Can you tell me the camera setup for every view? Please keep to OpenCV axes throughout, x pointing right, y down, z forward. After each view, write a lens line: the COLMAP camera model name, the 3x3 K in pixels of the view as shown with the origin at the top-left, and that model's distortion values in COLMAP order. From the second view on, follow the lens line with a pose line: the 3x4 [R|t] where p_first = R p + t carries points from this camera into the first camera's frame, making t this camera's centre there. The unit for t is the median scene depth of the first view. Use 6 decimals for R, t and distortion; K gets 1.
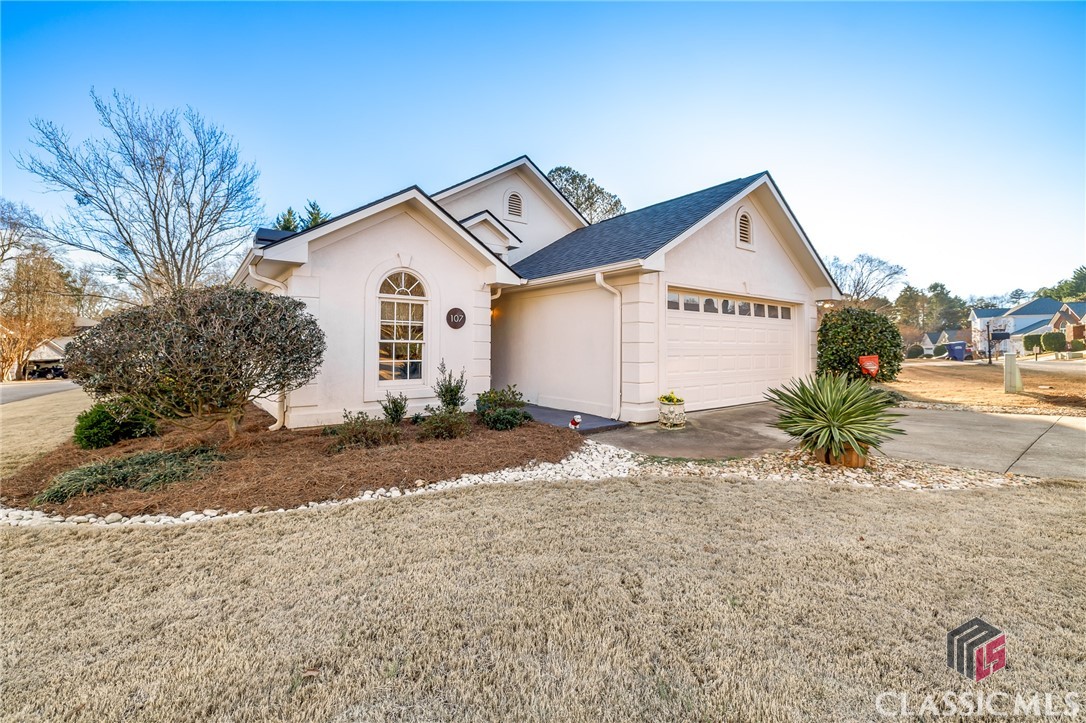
lens RADIAL K [[459.0, 0, 538.4], [0, 459.0, 338.4], [0, 0, 1]] dist [0.001549, 0.000143]
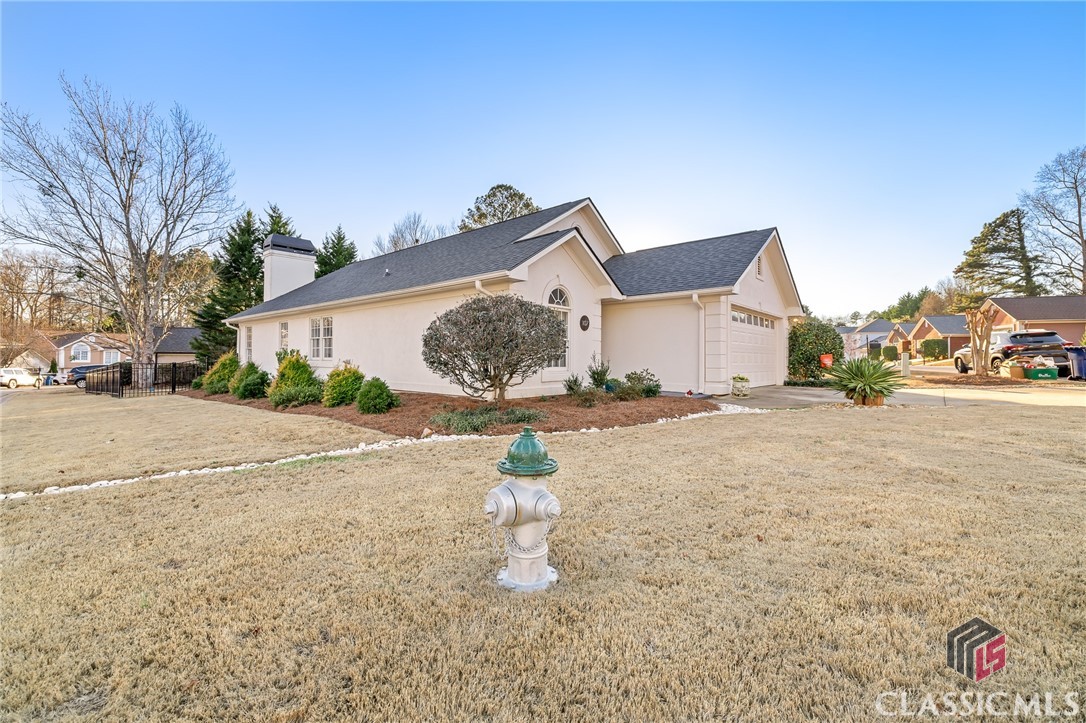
lens RADIAL K [[461.0, 0, 540.7], [0, 461.0, 345.7], [0, 0, 1]] dist [-0.000694, 0.000076]
pose [[0.977722, 0.008261, 0.209742, -0.197724], [-0.005938, 0.999914, -0.011703, 0.013278], [-0.209821, 0.010197, 0.977687, -0.102277]]
